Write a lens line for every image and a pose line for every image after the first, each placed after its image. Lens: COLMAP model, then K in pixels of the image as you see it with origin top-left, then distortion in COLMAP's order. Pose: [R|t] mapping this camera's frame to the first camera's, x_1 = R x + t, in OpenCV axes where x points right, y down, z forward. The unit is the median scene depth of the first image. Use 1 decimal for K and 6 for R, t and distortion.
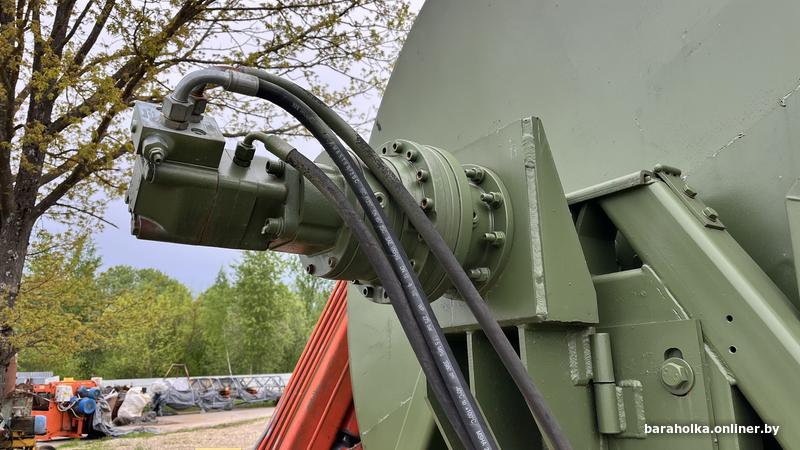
lens RADIAL K [[601.7, 0, 395.0], [0, 601.7, 229.7], [0, 0, 1]] dist [0.069786, -0.091356]
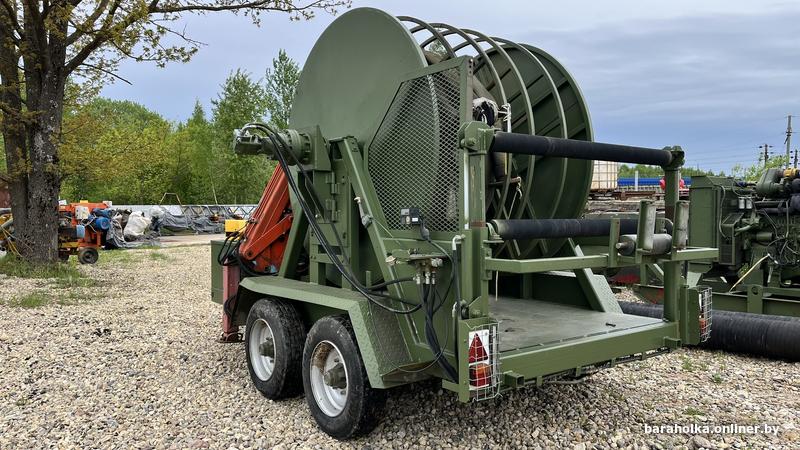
lens RADIAL K [[601.7, 0, 395.0], [0, 601.7, 229.7], [0, 0, 1]] dist [0.069786, -0.091356]
pose [[0.999216, 0.020031, 0.034159, 0.026406], [-0.028308, 0.964527, 0.262462, -0.024746], [-0.027690, -0.263223, 0.964338, -0.139791]]
